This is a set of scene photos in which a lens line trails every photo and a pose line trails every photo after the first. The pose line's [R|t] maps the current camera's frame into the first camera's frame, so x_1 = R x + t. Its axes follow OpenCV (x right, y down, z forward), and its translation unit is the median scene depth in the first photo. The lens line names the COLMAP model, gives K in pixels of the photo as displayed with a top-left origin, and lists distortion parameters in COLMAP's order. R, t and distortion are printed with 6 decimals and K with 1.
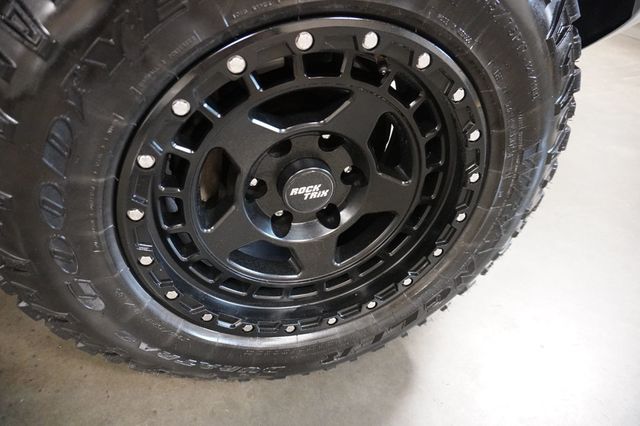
lens RADIAL K [[427.6, 0, 319.4], [0, 427.6, 213.1], [0, 0, 1]] dist [-0.044995, 0.024848]
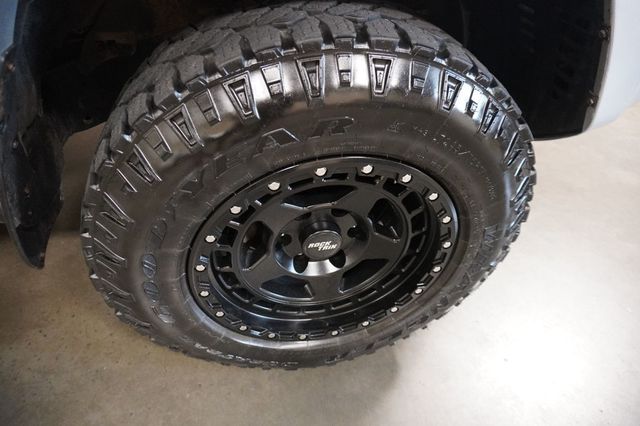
lens RADIAL K [[427.6, 0, 319.5], [0, 427.6, 213.5], [0, 0, 1]] dist [-0.044995, 0.024848]
pose [[0.995603, 0.071591, -0.060411, 0.039862], [-0.065841, 0.993550, 0.092324, -0.262891], [0.066631, -0.087940, 0.993895, -0.319992]]
